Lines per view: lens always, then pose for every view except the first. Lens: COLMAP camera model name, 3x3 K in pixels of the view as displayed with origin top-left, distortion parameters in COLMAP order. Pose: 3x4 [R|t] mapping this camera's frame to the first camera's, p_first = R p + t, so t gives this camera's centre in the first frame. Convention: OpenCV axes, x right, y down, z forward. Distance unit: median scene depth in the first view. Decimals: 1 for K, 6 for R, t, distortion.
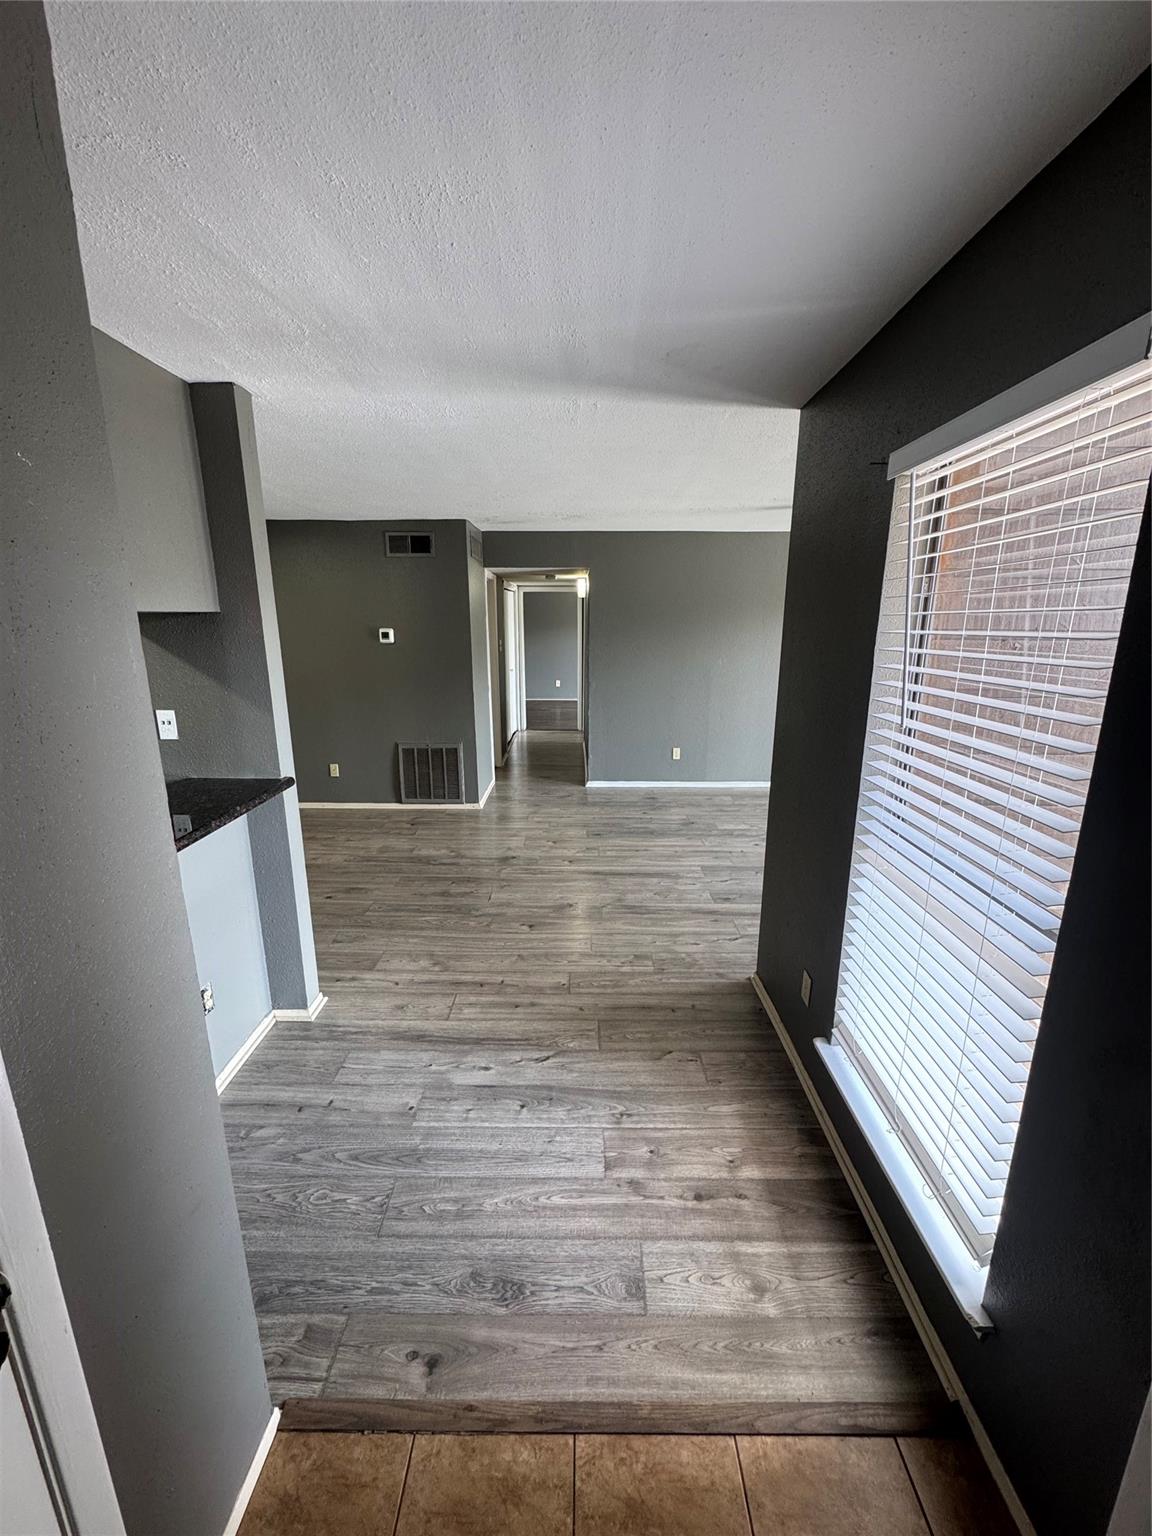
lens RADIAL K [[613.1, 0, 571.9], [0, 613.1, 767.4], [0, 0, 1]] dist [-0.001521, -0.000272]
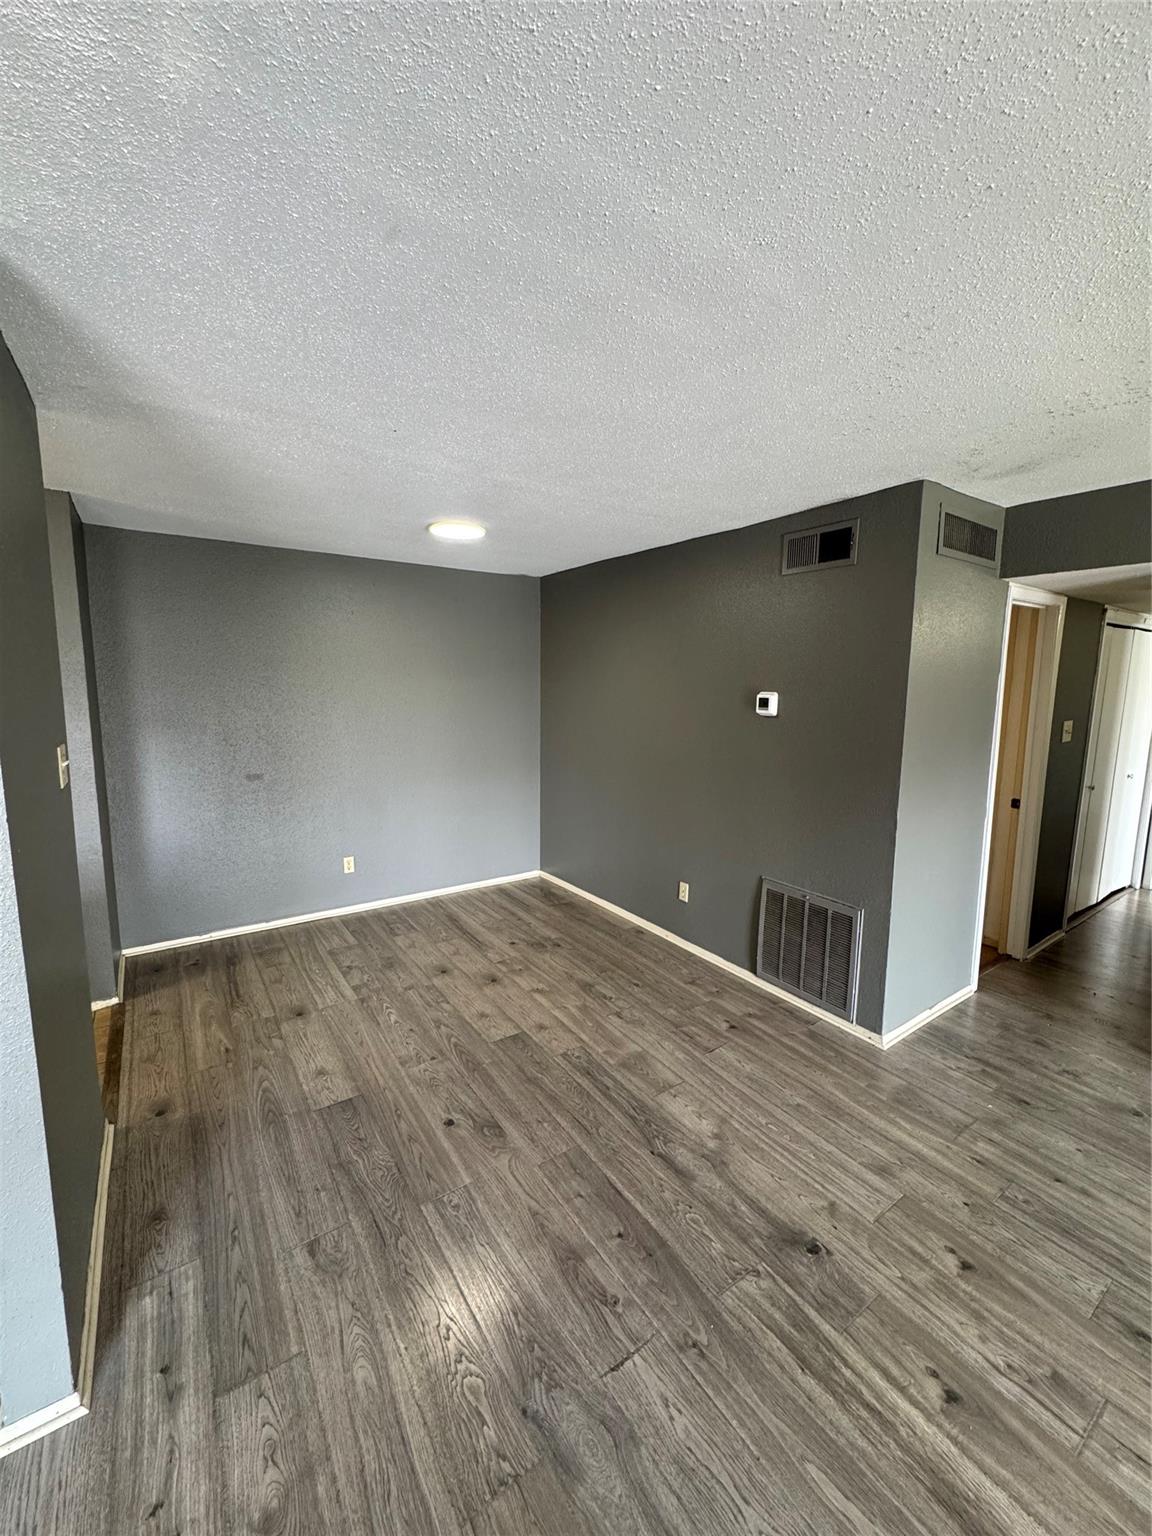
lens RADIAL K [[613.1, 0, 576.8], [0, 613.1, 767.9], [0, 0, 1]] dist [-0.001521, -0.000272]
pose [[0.577915, 0.121474, -0.807006, 0.103164], [-0.203150, 0.979146, 0.001905, -0.133691], [0.790408, 0.162842, 0.590540, 0.582646]]
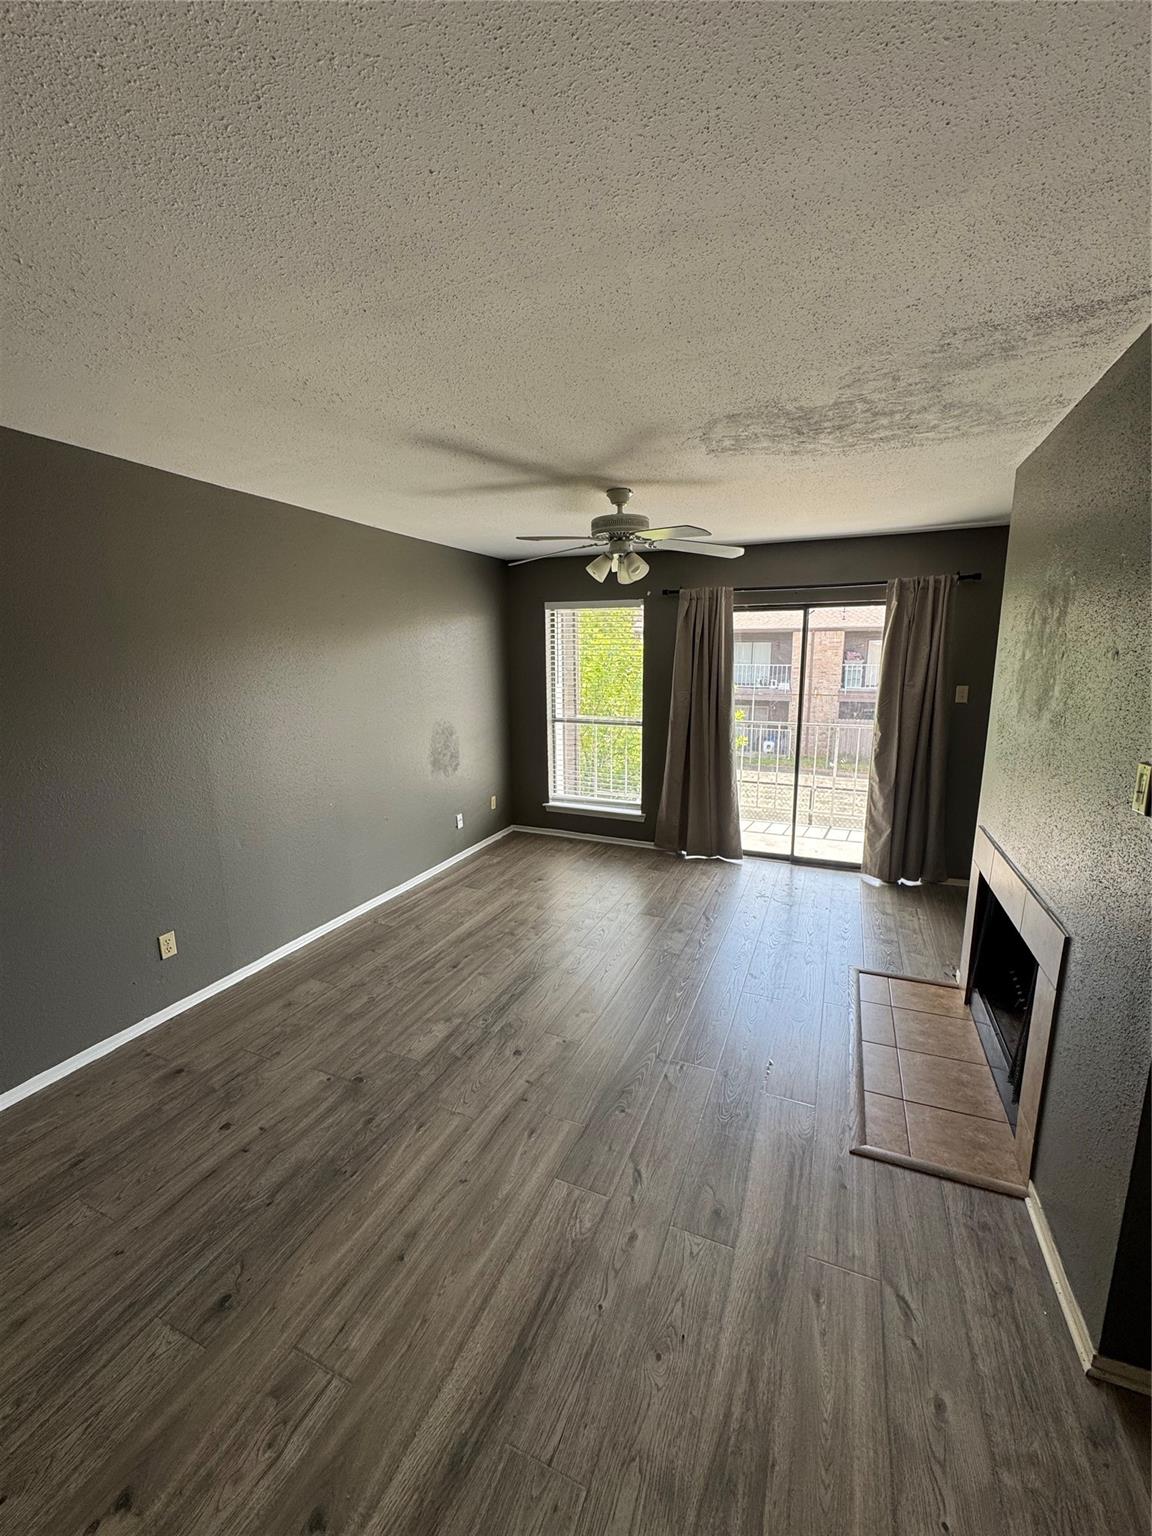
lens RADIAL K [[613.1, 0, 578.9], [0, 613.1, 765.3], [0, 0, 1]] dist [-0.001521, -0.000272]
pose [[0.380248, -0.167345, 0.909619, -0.146881], [0.224053, 0.970867, 0.084952, -0.169265], [-0.897336, 0.171500, 0.406664, 0.712540]]
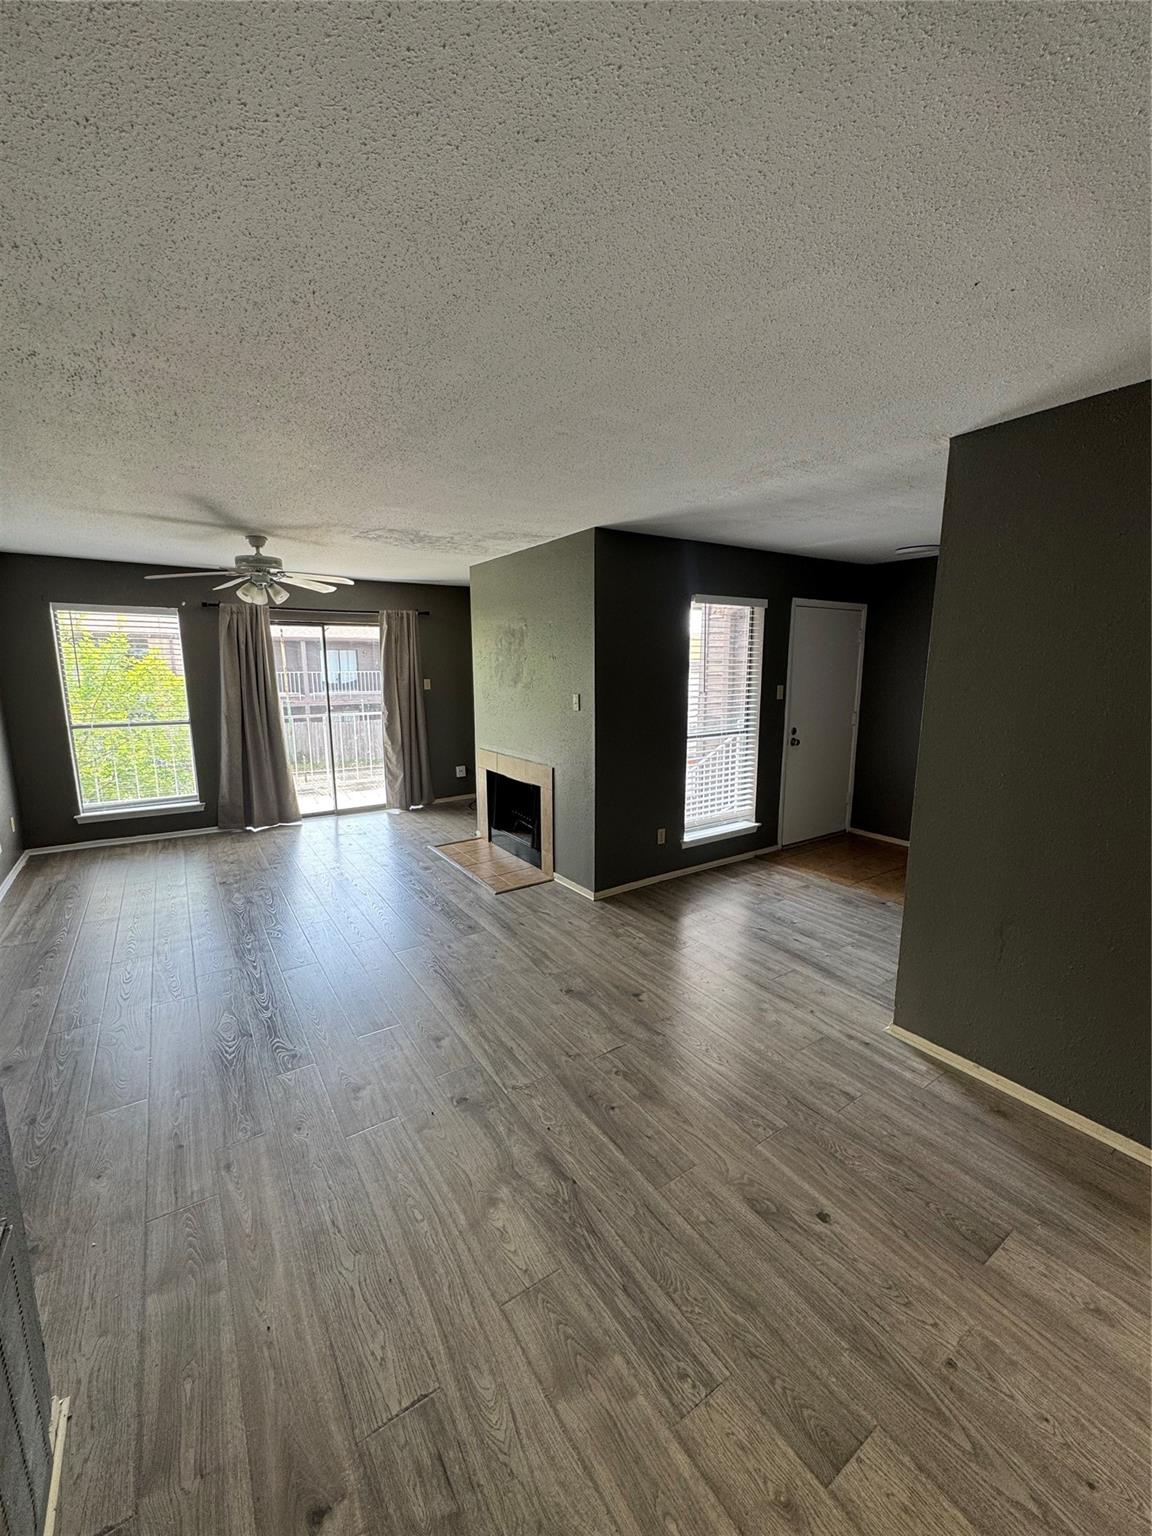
lens RADIAL K [[613.1, 0, 581.1], [0, 613.1, 762.3], [0, 0, 1]] dist [-0.001521, -0.000272]
pose [[-0.572431, -0.134073, 0.808917, -0.534547], [0.193863, 0.936441, 0.292397, -0.254706], [-0.796705, 0.324197, -0.510056, 1.088722]]
